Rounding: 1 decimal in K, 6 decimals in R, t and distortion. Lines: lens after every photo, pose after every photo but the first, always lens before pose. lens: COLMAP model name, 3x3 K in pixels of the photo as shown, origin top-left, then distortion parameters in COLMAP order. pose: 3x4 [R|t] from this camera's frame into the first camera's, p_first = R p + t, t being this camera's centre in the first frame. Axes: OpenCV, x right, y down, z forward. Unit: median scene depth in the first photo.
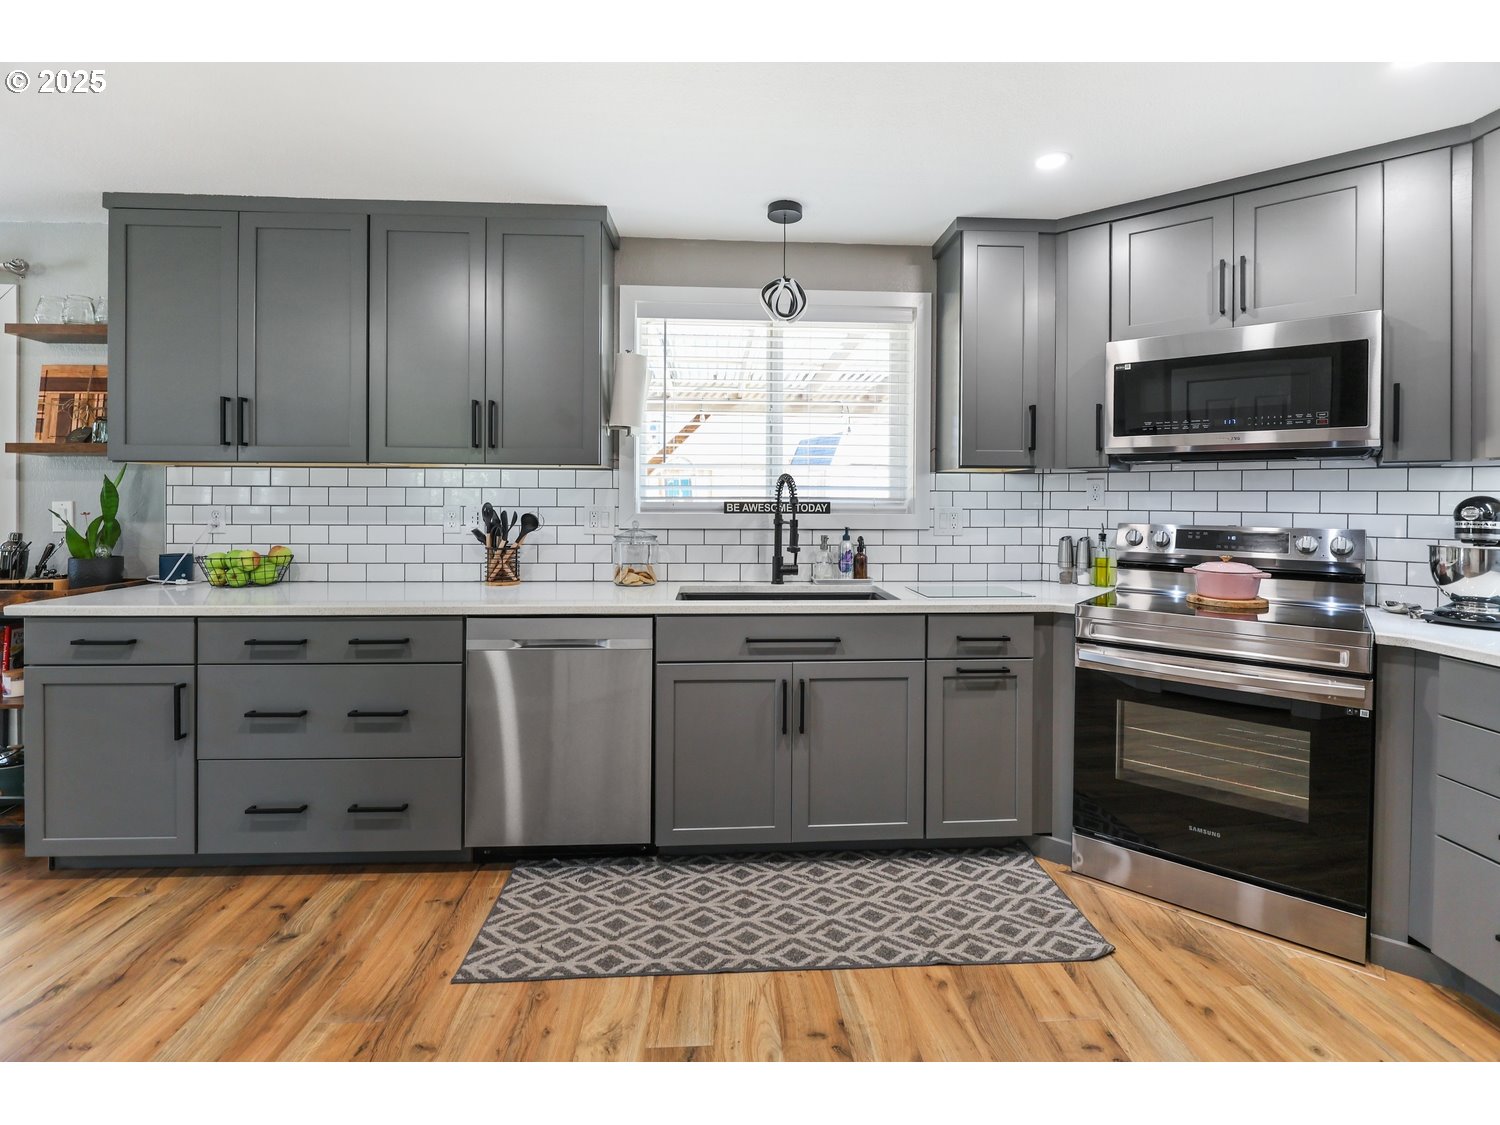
lens RADIAL K [[701.3, 0, 751.0], [0, 701.3, 517.6], [0, 0, 1]] dist [-0.012521, -0.000542]
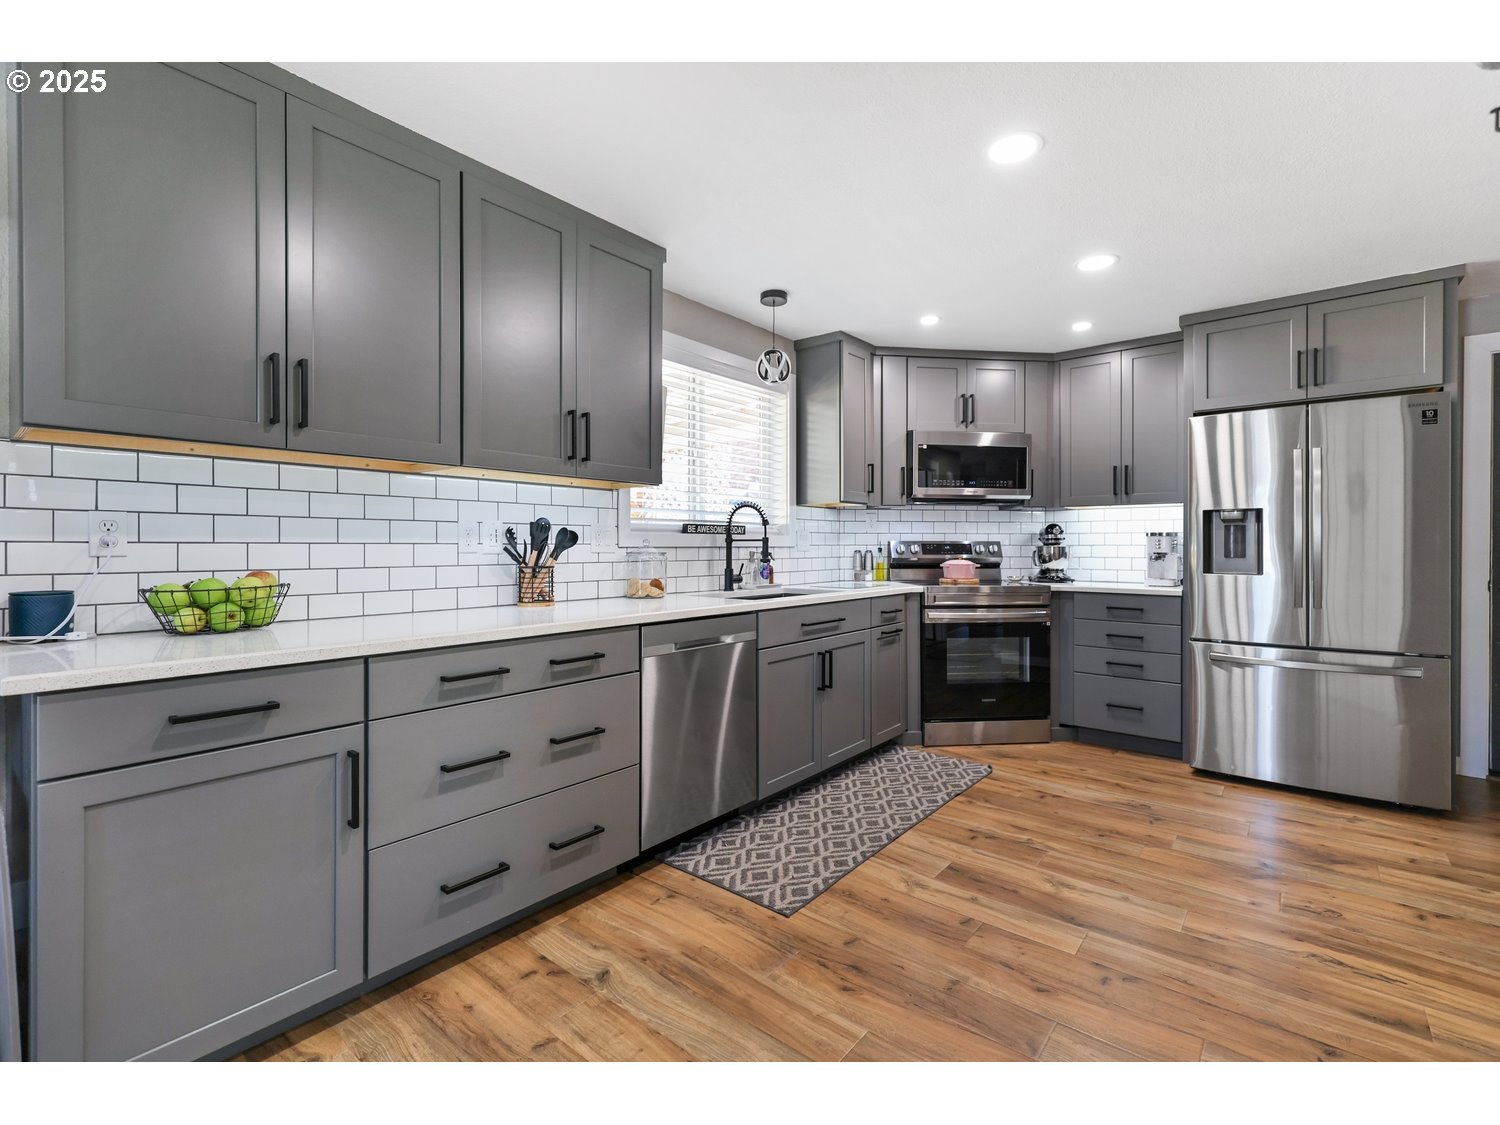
lens RADIAL K [[678.3, 0, 750.0], [0, 678.3, 562.5], [0, 0, 1]] dist [0.001595, 0.000025]
pose [[0.679719, -0.022361, 0.733132, -0.991855], [0.022847, 0.999696, 0.009310, 0.042236], [-0.733117, 0.010421, 0.680023, 0.196837]]
